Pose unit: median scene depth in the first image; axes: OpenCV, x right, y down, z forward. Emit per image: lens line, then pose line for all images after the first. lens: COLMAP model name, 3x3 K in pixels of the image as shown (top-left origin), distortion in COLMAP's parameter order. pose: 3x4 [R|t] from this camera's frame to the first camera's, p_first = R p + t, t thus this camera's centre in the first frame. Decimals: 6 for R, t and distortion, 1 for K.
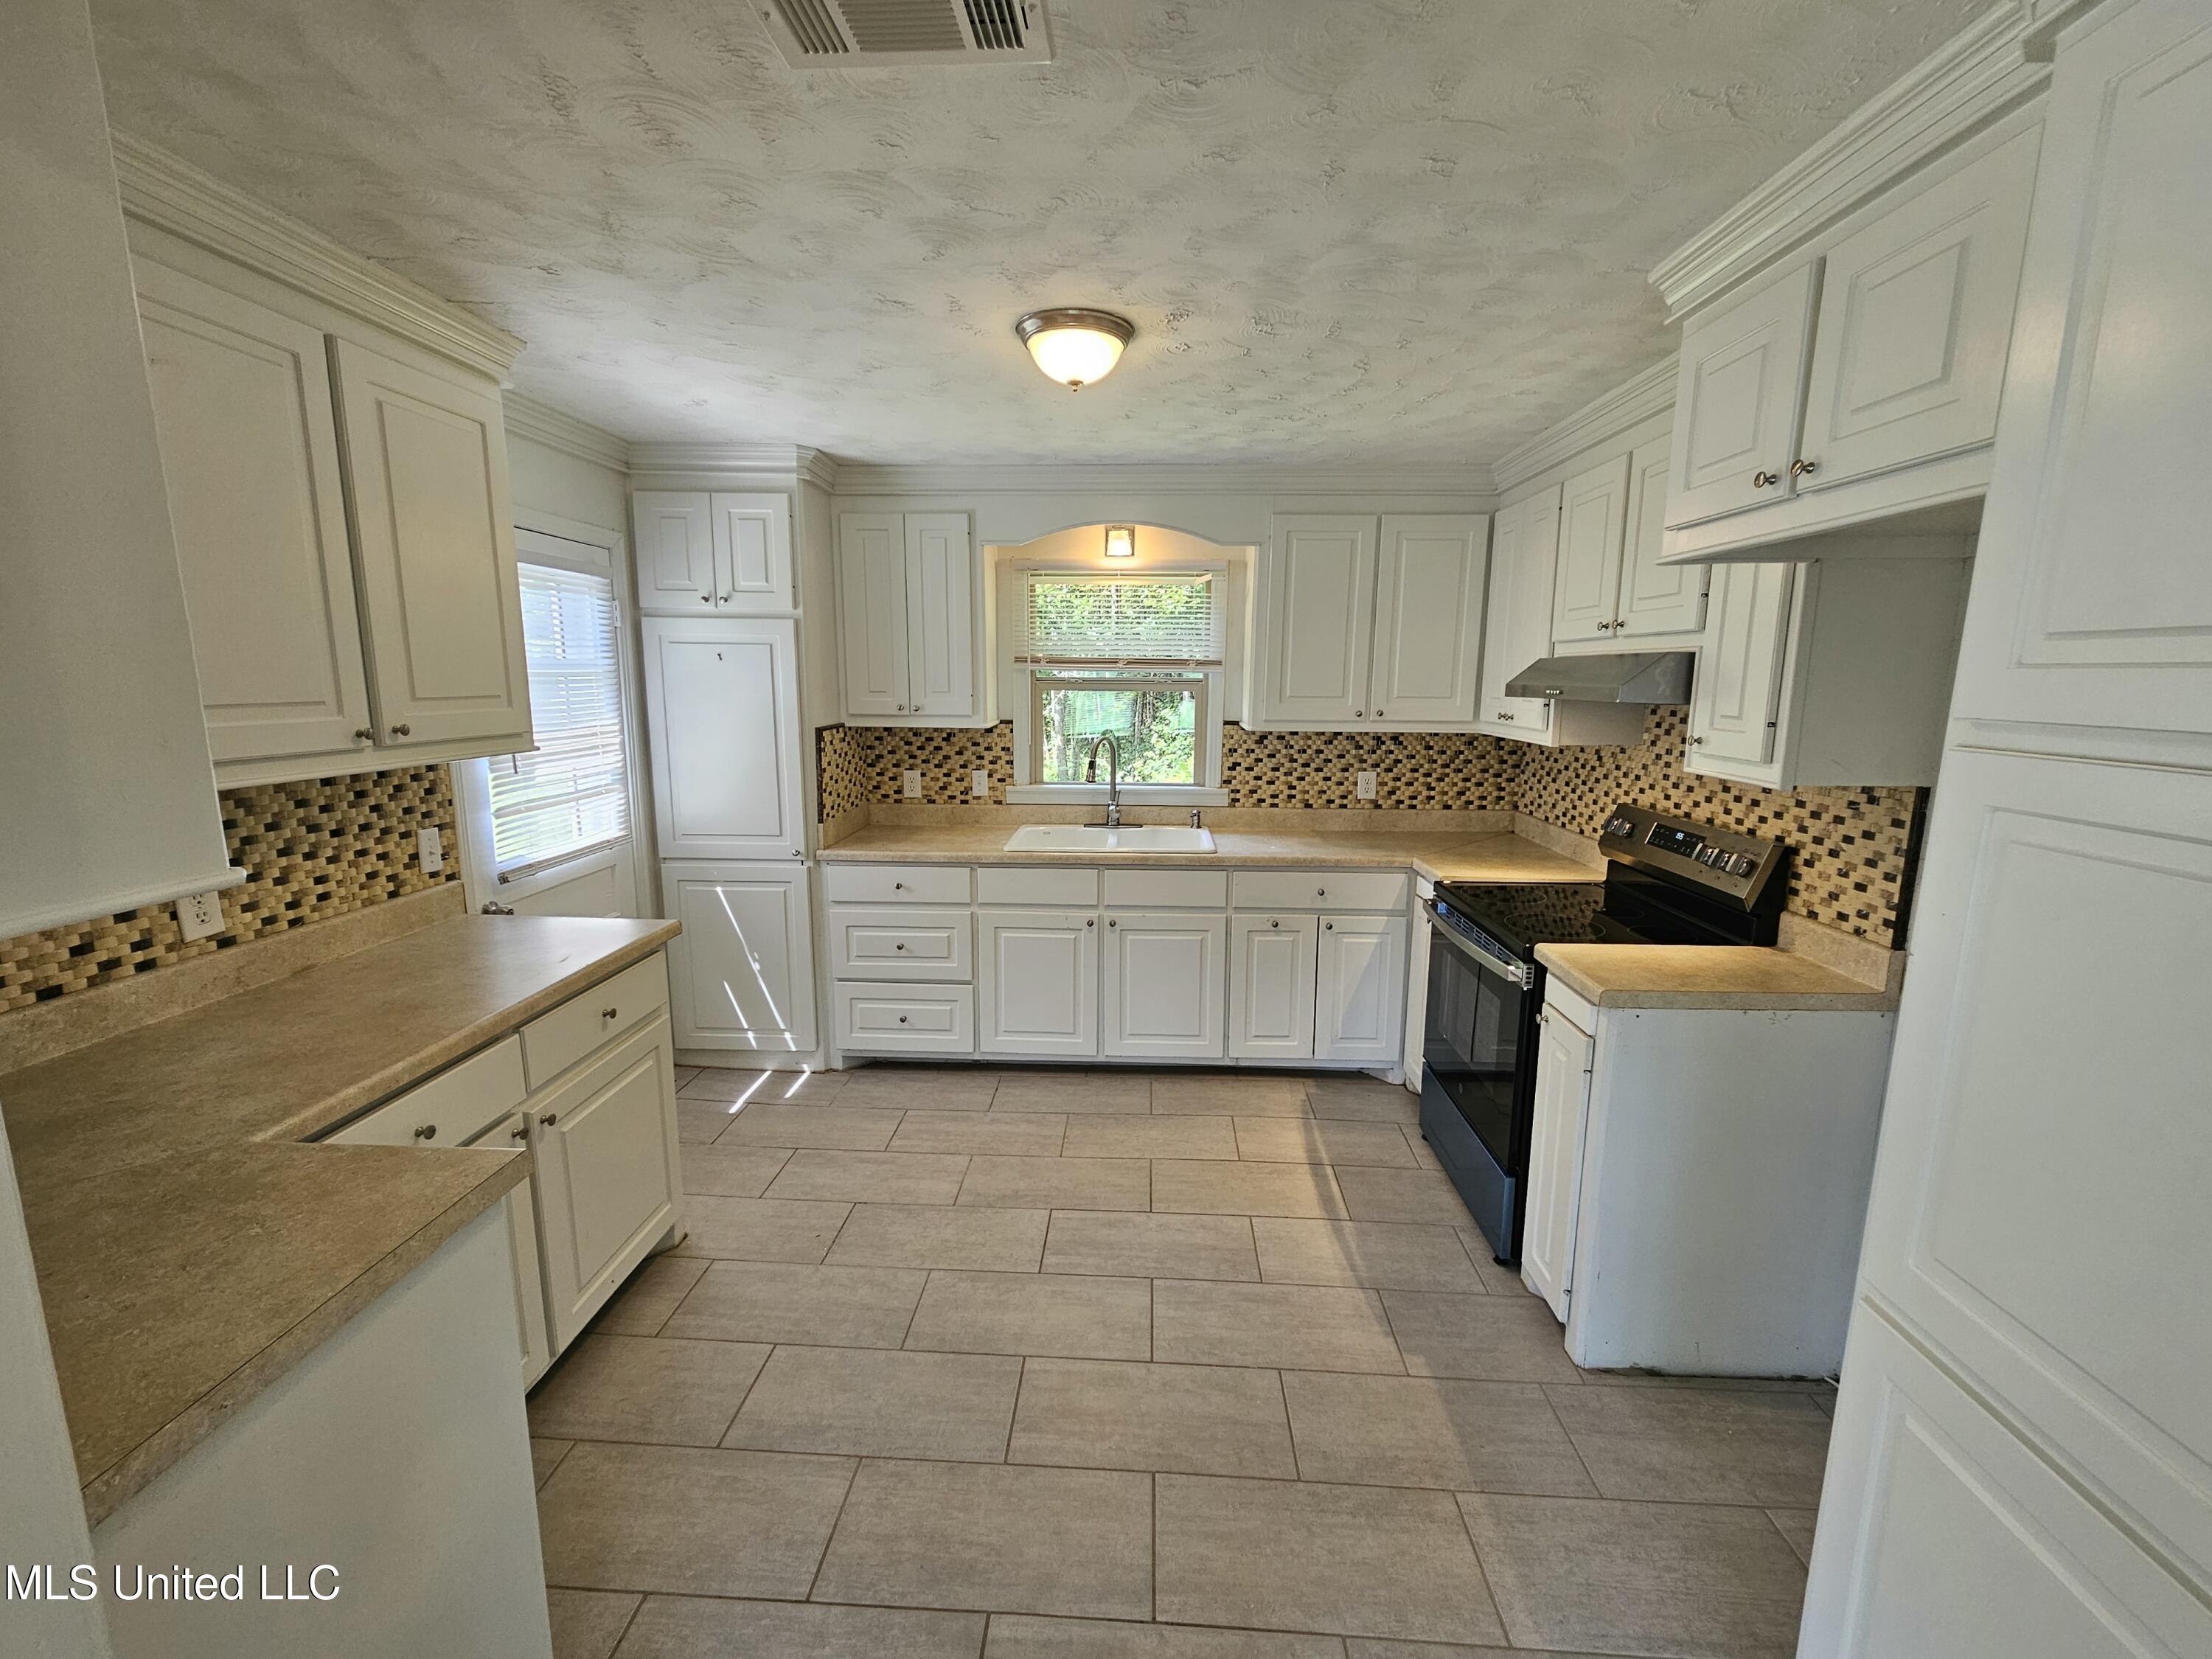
lens RADIAL K [[913.5, 0, 1111.4], [0, 913.5, 829.2], [0, 0, 1]] dist [0.002493, 0.002191]
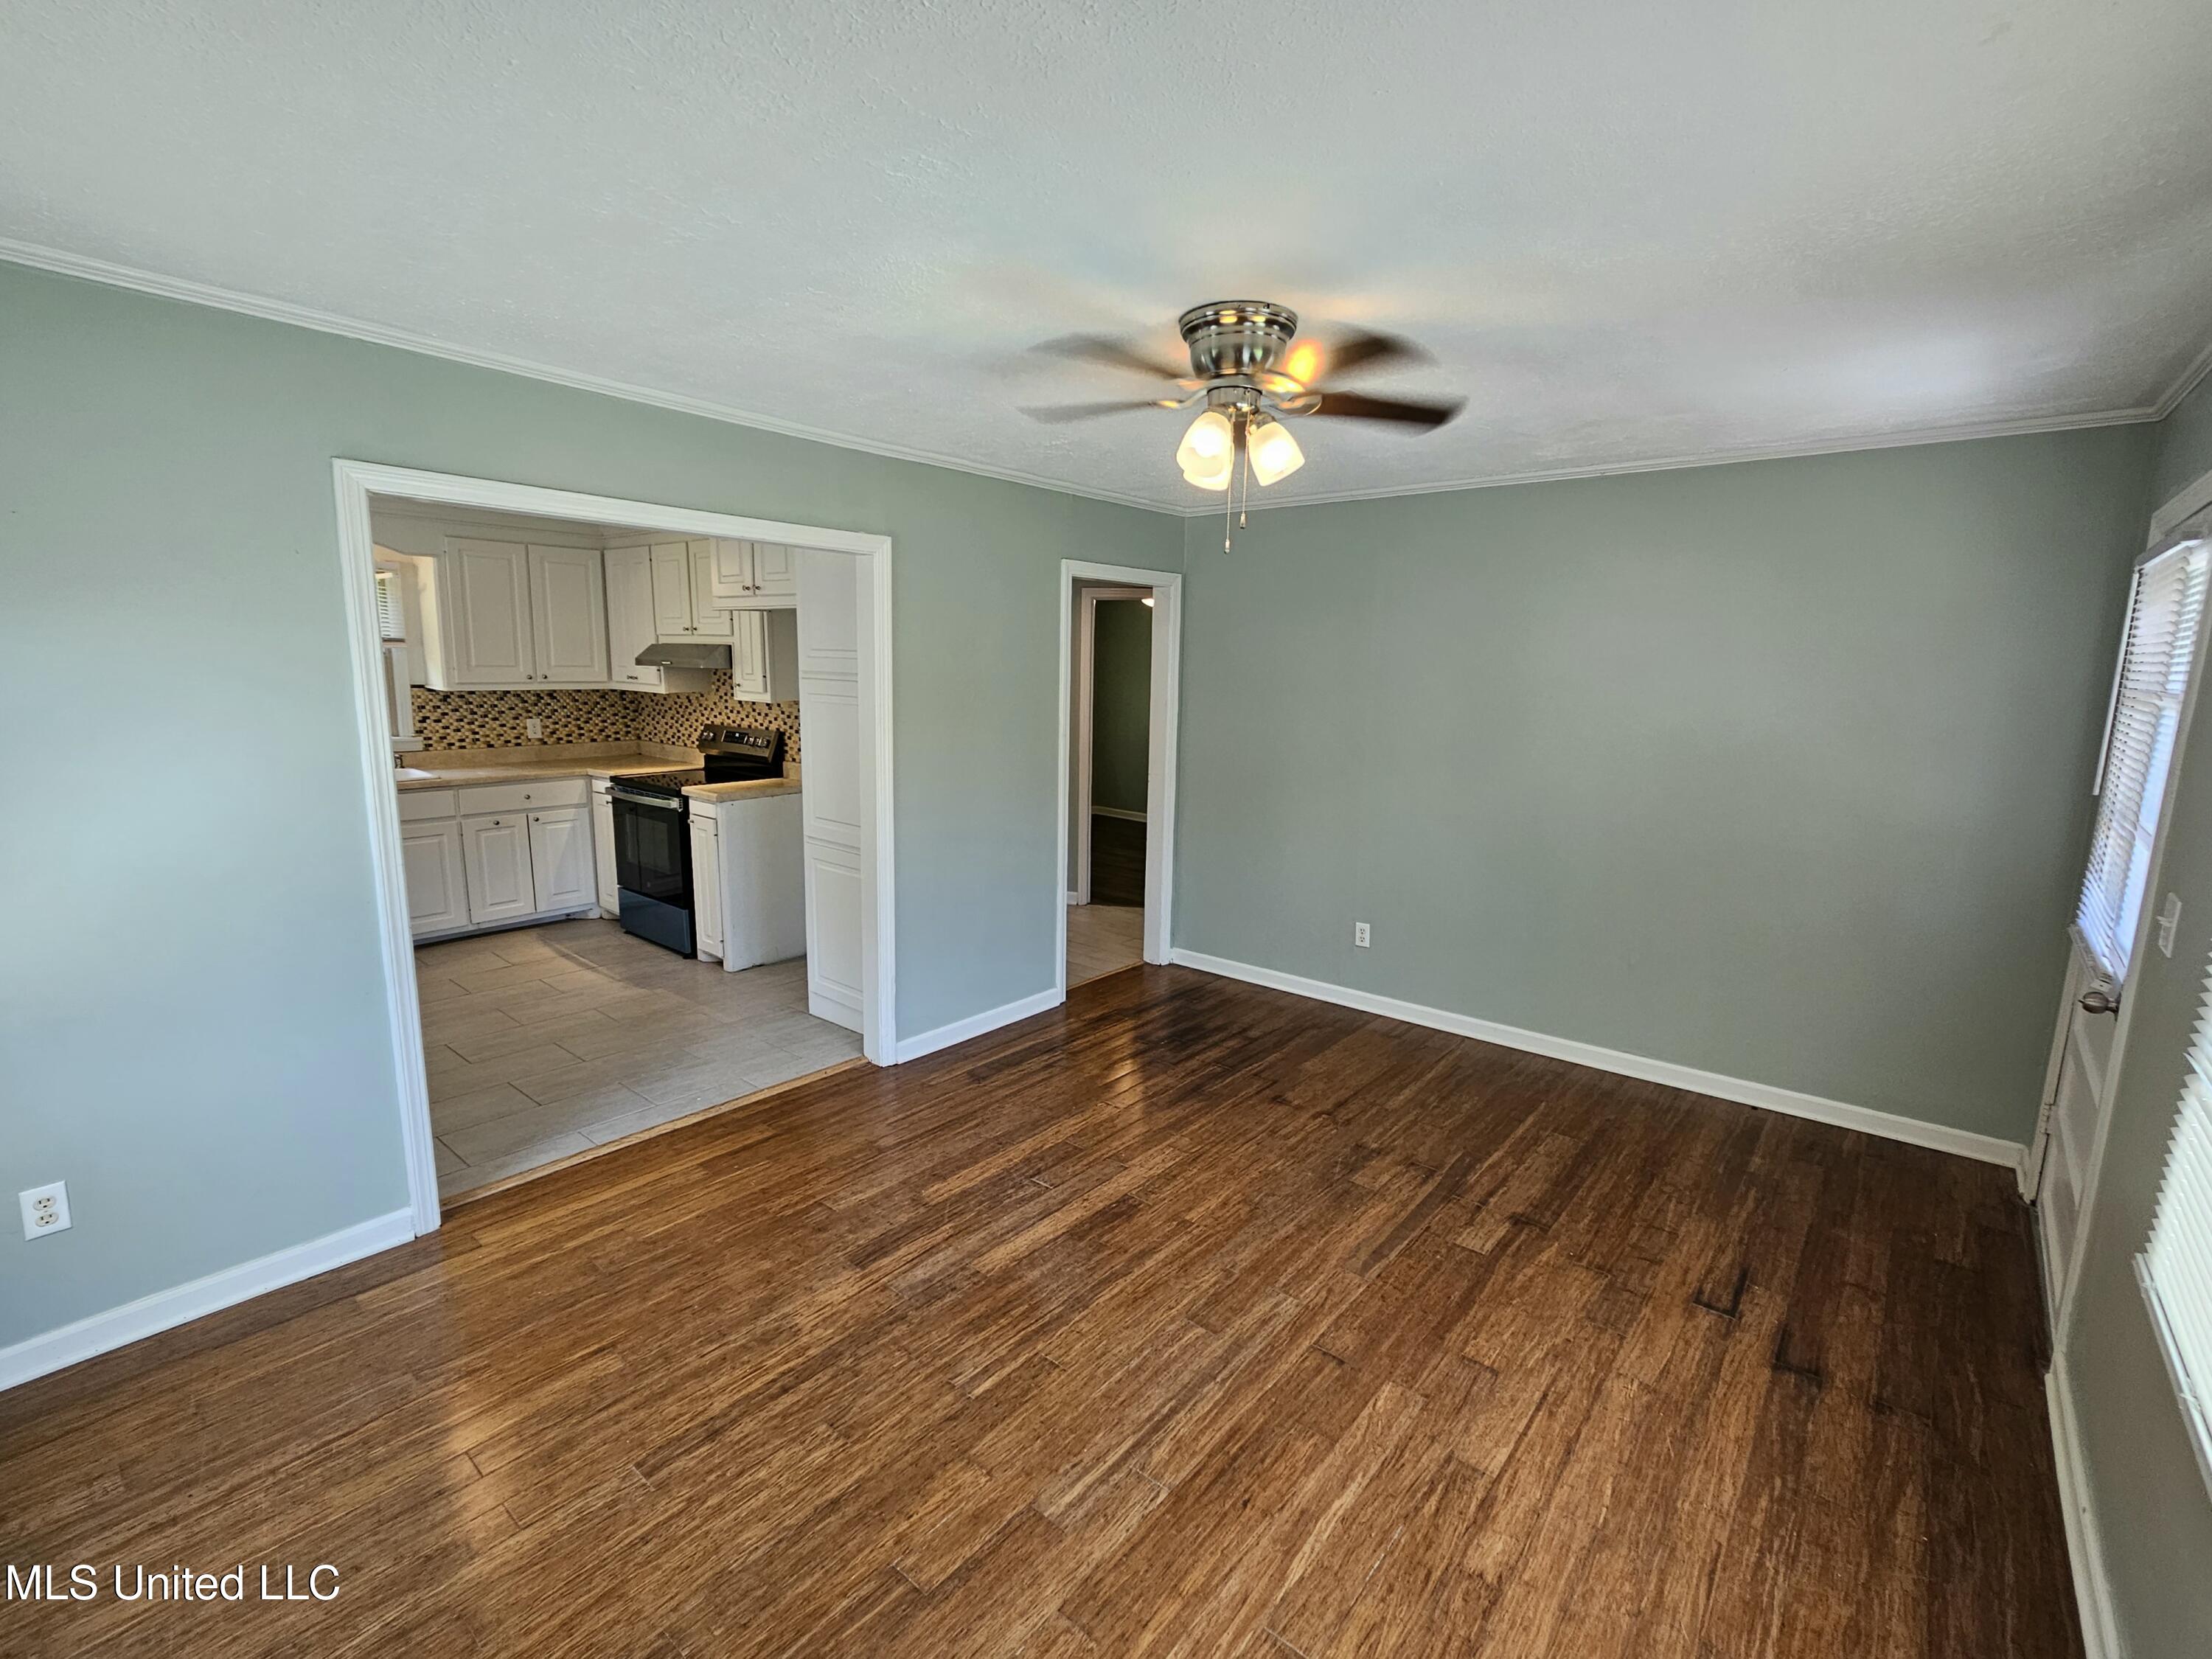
lens RADIAL K [[996.5, 0, 1112.4], [0, 996.5, 829.7], [0, 0, 1]] dist [-0.000148, -0.001376]
pose [[0.602255, -0.133398, 0.787080, -0.517360], [0.116765, 0.990056, 0.078454, 0.112960], [-0.789718, 0.044654, 0.611842, -0.801617]]
